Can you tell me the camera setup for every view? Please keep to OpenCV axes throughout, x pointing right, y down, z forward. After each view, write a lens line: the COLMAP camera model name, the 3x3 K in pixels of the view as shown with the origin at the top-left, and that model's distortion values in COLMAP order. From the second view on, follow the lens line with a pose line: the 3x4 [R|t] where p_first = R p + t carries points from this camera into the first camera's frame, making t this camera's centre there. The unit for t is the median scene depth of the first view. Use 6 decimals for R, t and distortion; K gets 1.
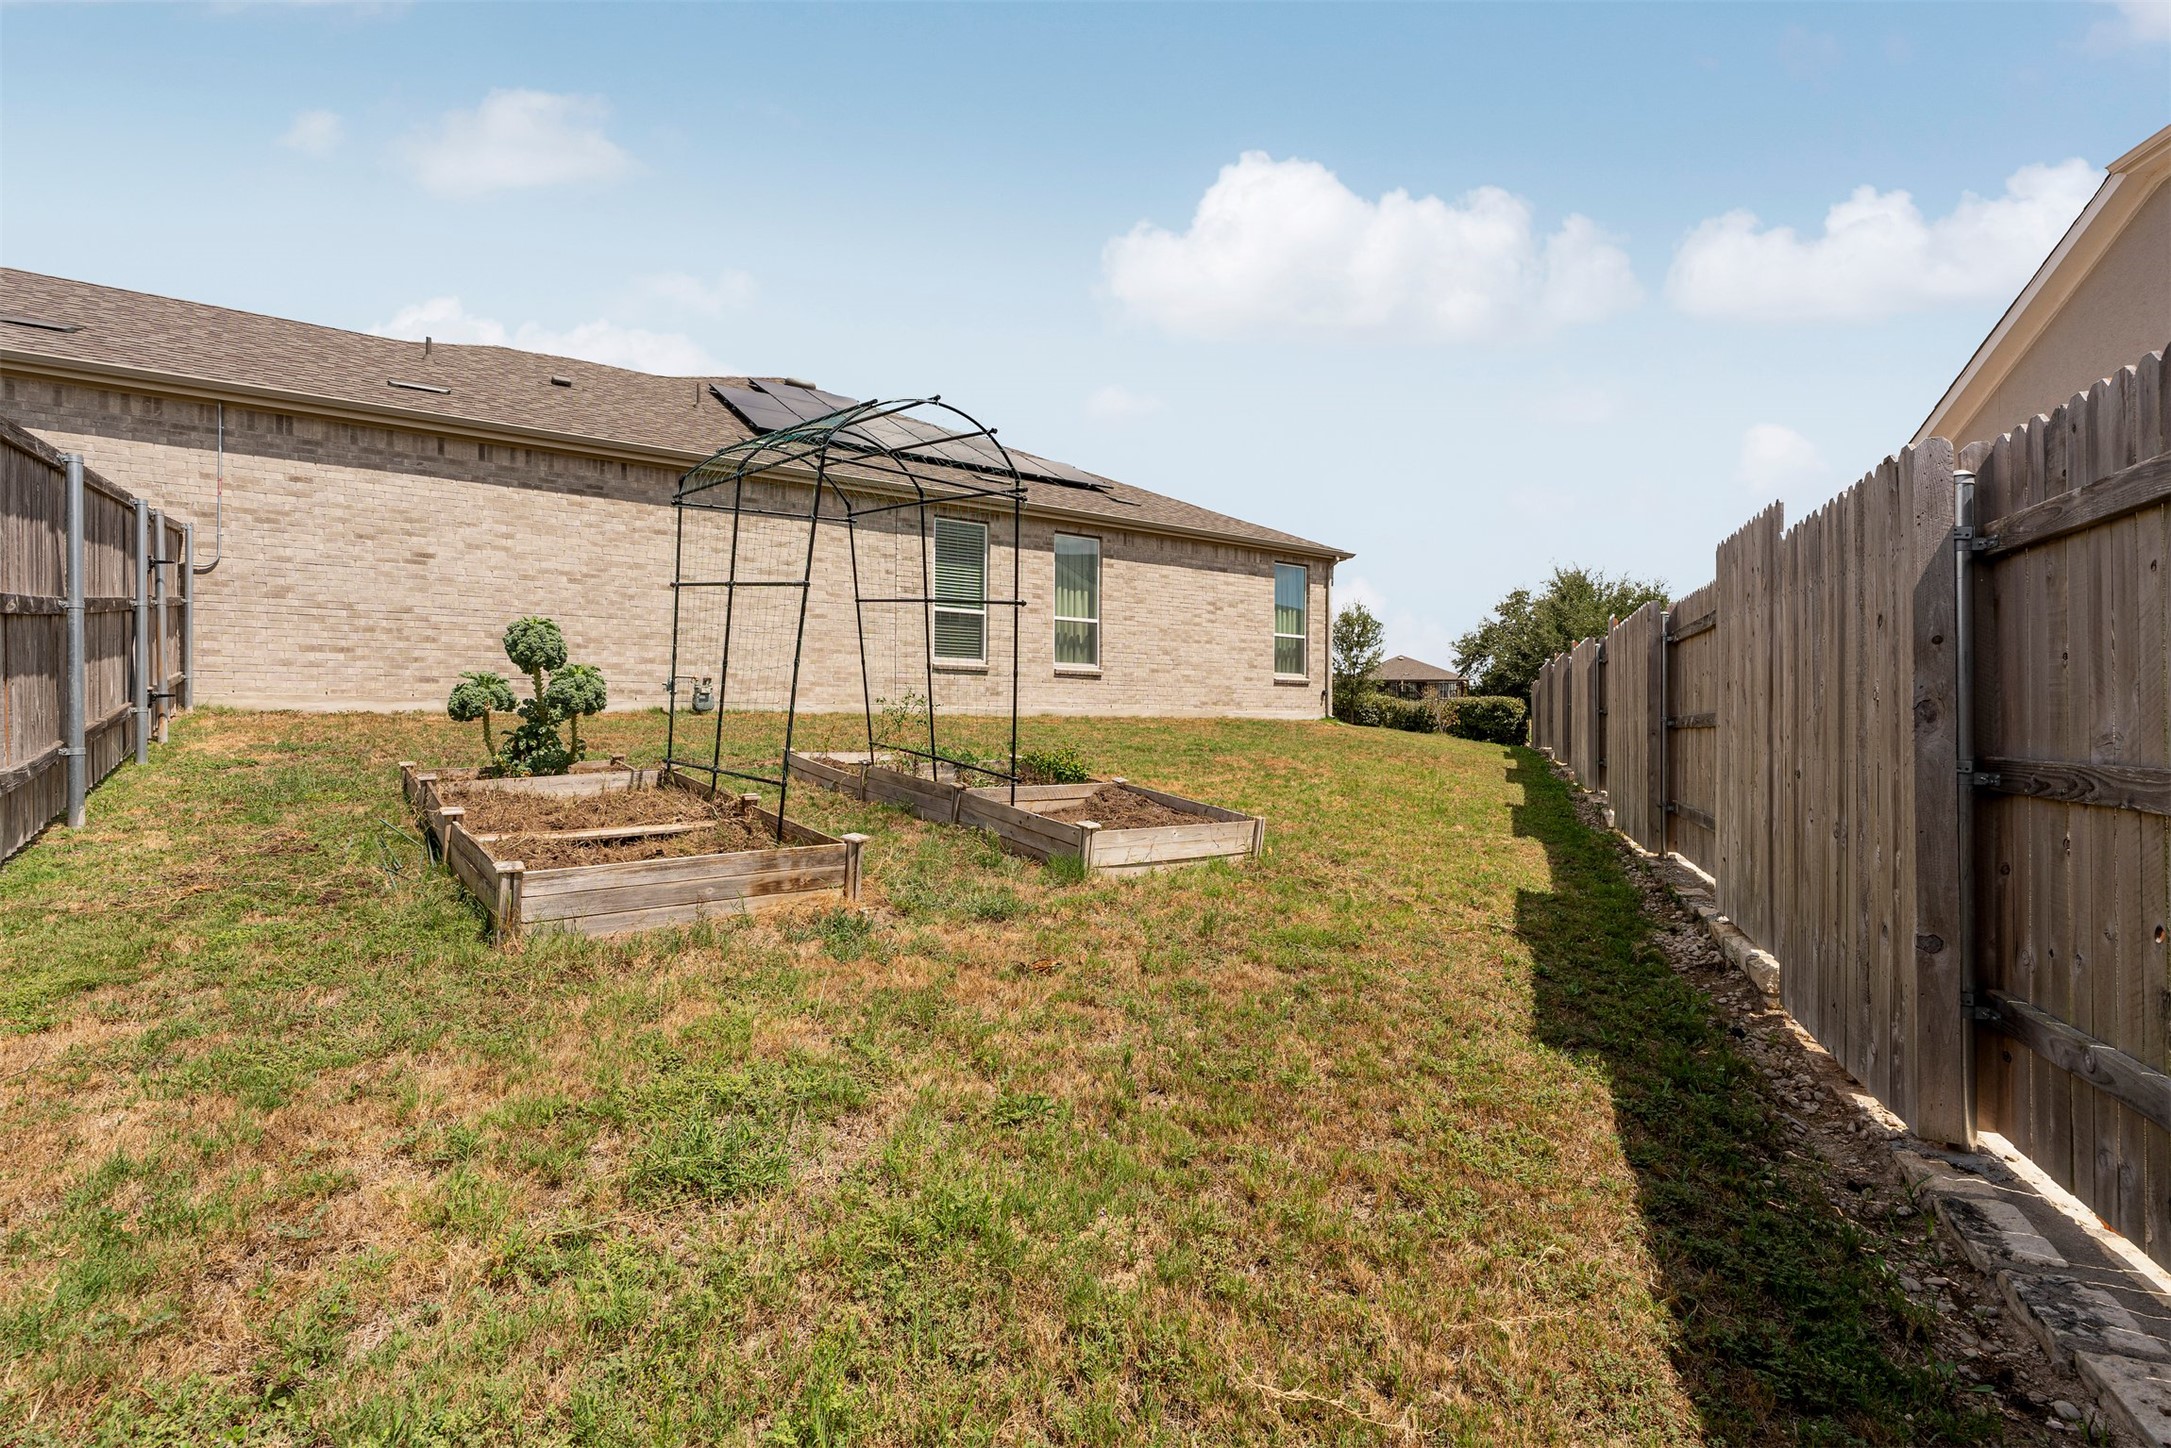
lens RADIAL K [[972.2, 0, 1085.5], [0, 972.2, 724.0], [0, 0, 1]] dist [-0.010342, 0.000511]
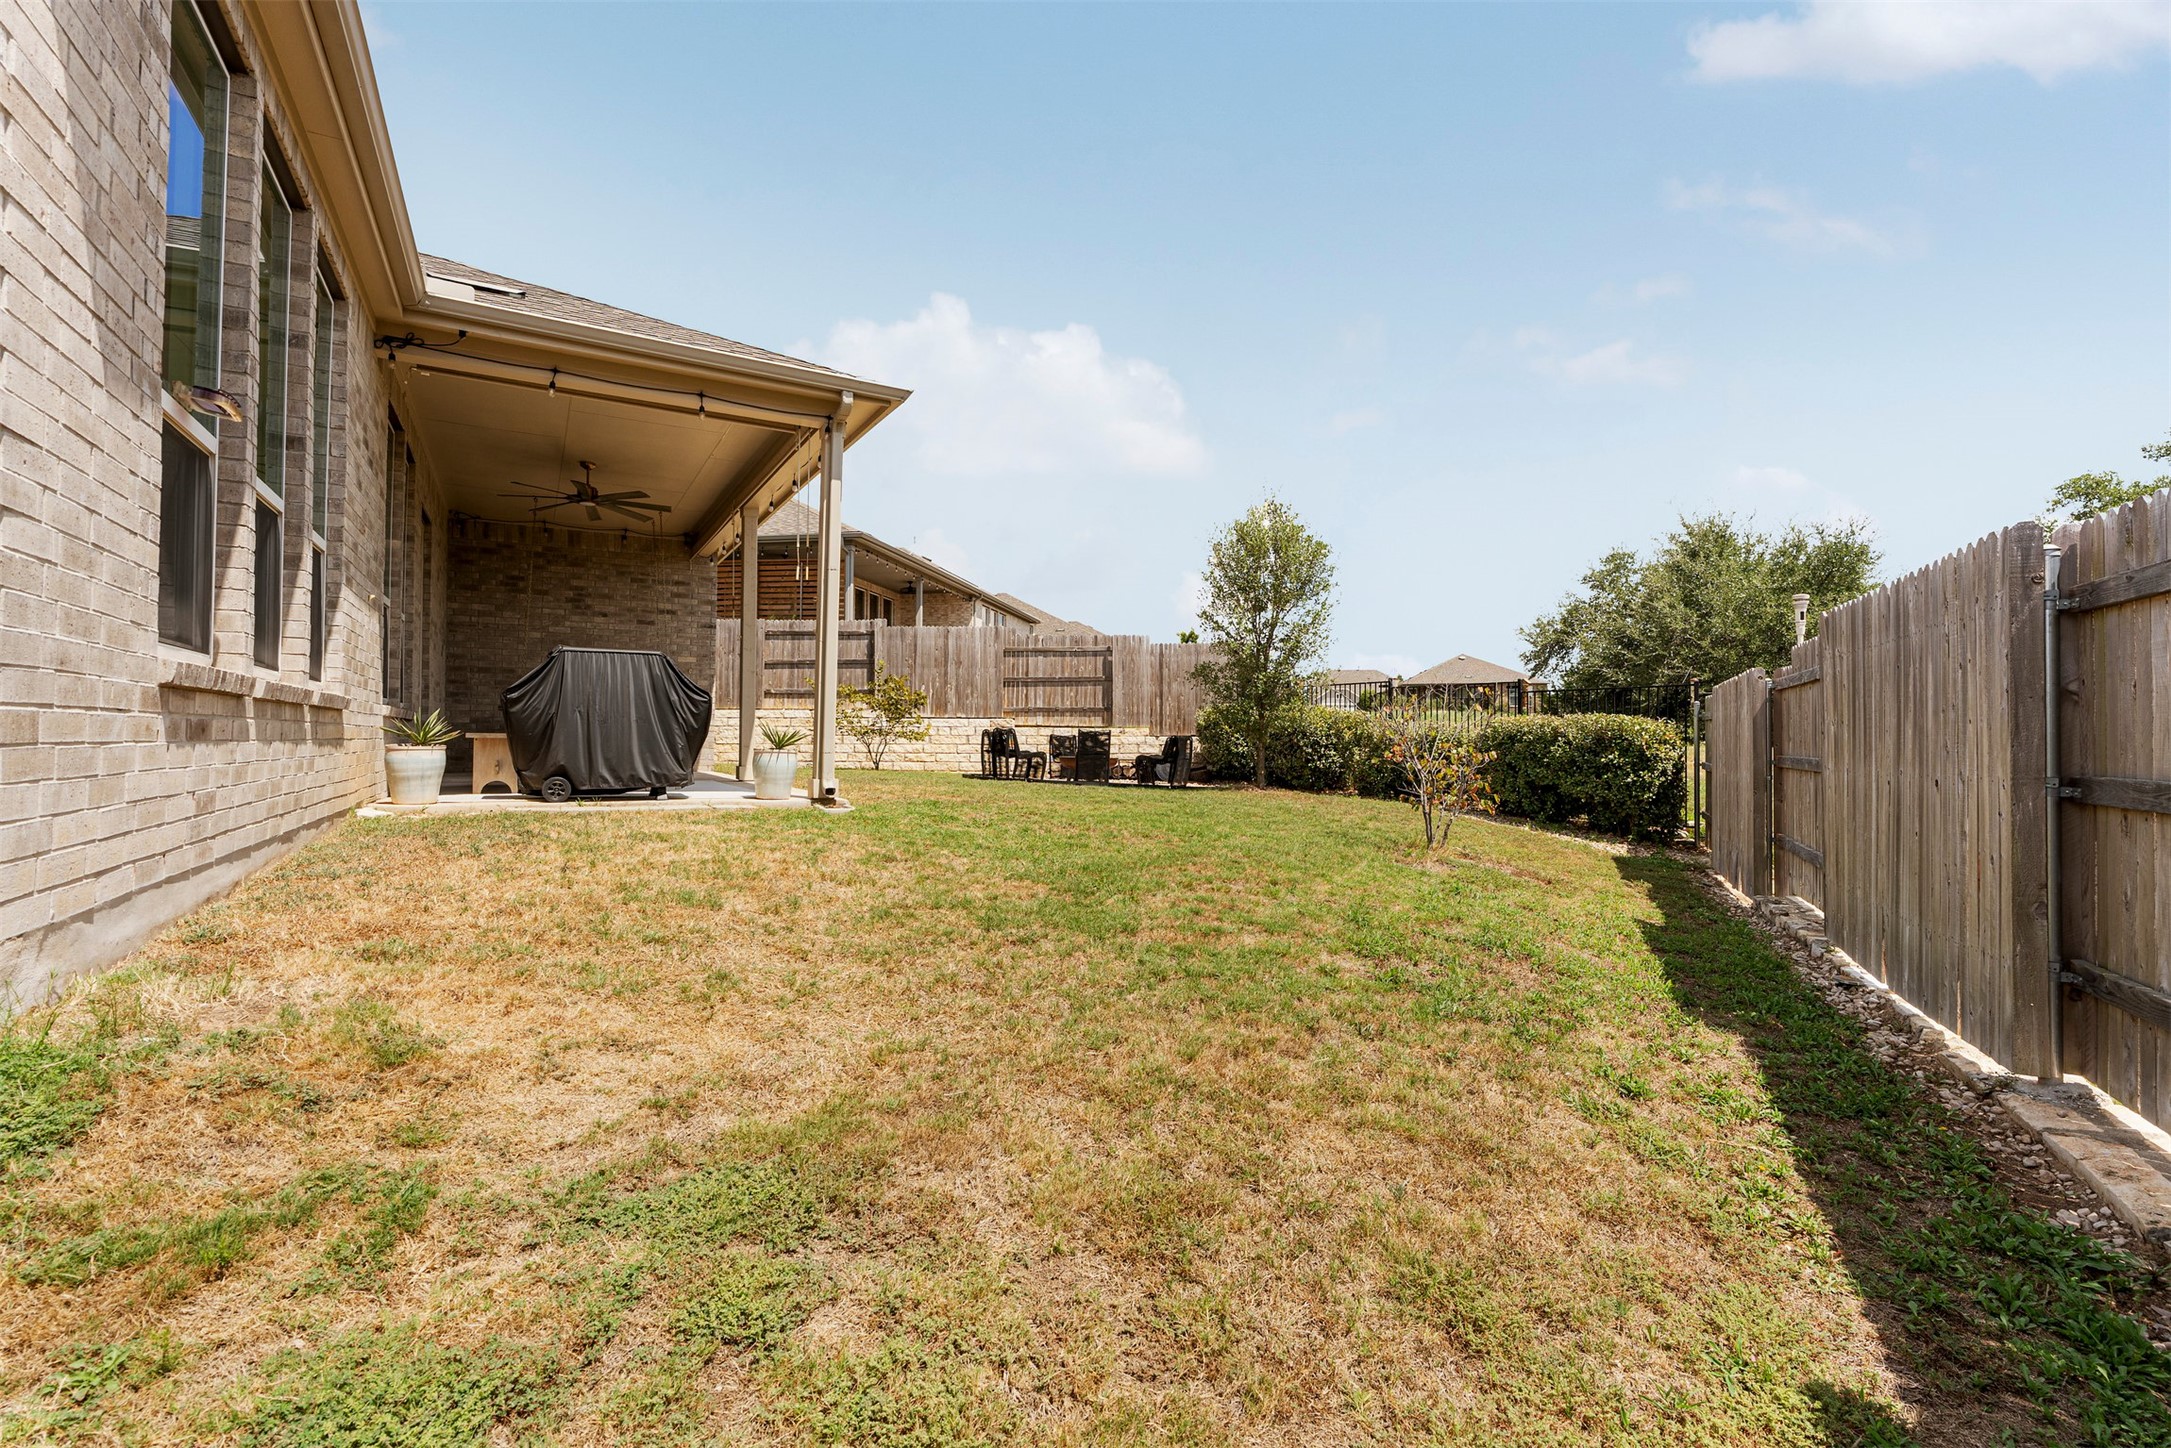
lens RADIAL K [[972.2, 0, 1085.5], [0, 972.2, 724.0], [0, 0, 1]] dist [-0.010342, 0.000511]
pose [[0.997608, 0.000380, -0.069118, 0.126319], [-0.000779, 0.999983, -0.005749, -0.012080], [0.069115, 0.005789, 0.997592, 0.312403]]
